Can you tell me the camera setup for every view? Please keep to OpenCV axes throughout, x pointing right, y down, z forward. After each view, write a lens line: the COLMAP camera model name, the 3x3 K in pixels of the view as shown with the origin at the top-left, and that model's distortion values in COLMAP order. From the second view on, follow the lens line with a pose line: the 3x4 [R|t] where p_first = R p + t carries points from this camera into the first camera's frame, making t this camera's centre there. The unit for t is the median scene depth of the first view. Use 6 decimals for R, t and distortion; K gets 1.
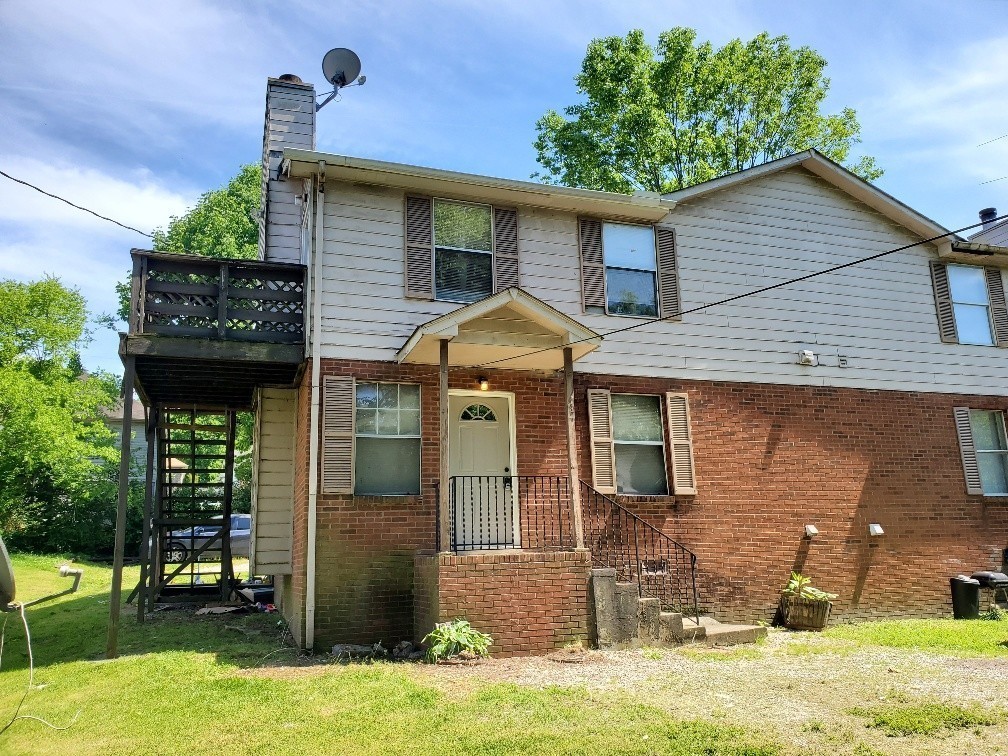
lens RADIAL K [[802.5, 0, 475.9], [0, 802.5, 378.3], [0, 0, 1]] dist [0.000136, -0.002606]
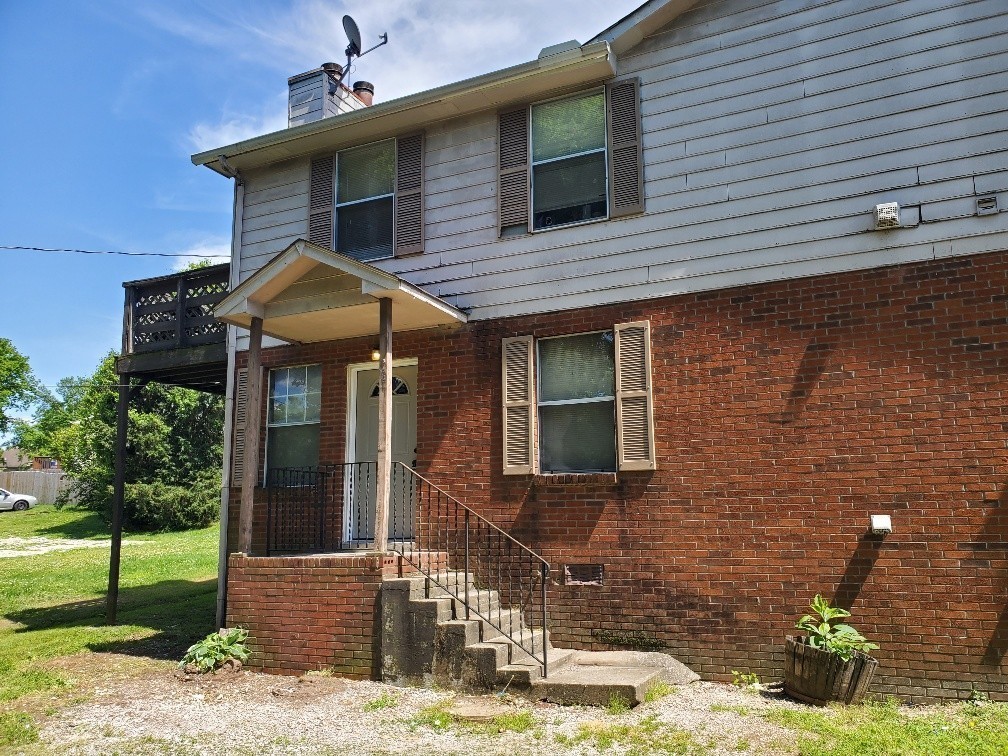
lens RADIAL K [[802.5, 0, 475.9], [0, 802.5, 378.3], [0, 0, 1]] dist [0.000136, -0.002606]
pose [[0.712135, -0.104397, -0.694237, 0.641531], [0.156247, 0.987648, 0.011755, 0.037832], [0.684435, -0.116844, 0.719650, 0.422804]]
